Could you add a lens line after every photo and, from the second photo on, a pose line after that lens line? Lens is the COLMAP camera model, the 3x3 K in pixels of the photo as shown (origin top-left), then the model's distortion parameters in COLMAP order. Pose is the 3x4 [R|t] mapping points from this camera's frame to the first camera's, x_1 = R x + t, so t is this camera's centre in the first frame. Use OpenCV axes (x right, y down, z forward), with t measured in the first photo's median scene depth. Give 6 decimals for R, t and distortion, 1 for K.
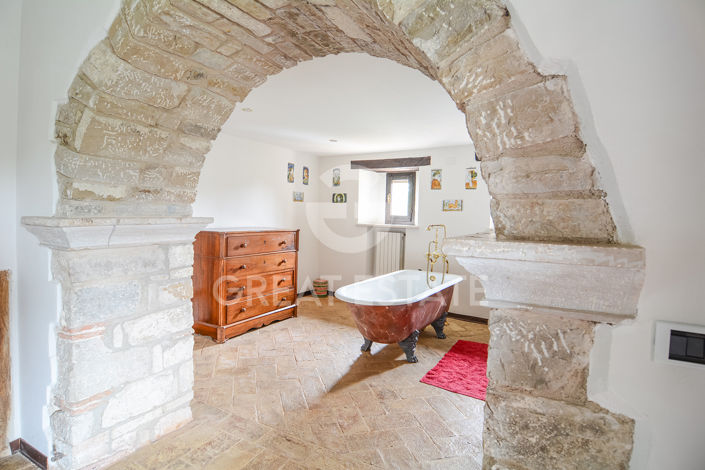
lens RADIAL K [[382.2, 0, 350.2], [0, 382.2, 234.4], [0, 0, 1]] dist [-0.012279, -0.006182]
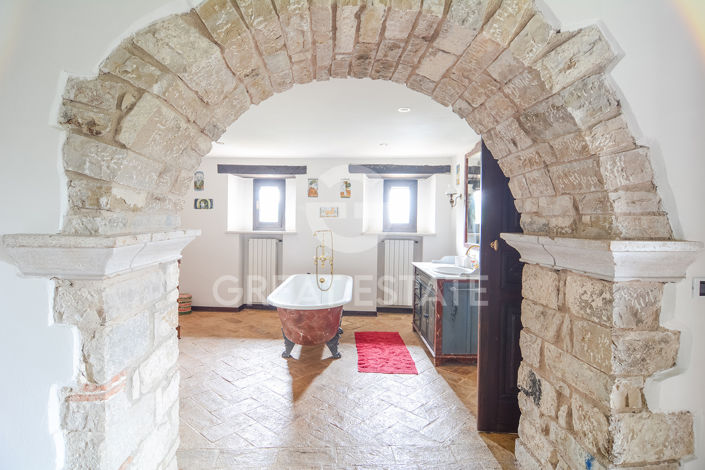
lens RADIAL K [[382.2, 0, 349.5], [0, 382.2, 234.8], [0, 0, 1]] dist [-0.012279, -0.006182]
pose [[0.845832, -0.031201, 0.532537, -0.692262], [0.036508, 0.999333, 0.000565, -0.025331], [-0.532199, 0.018964, 0.846407, 0.108690]]
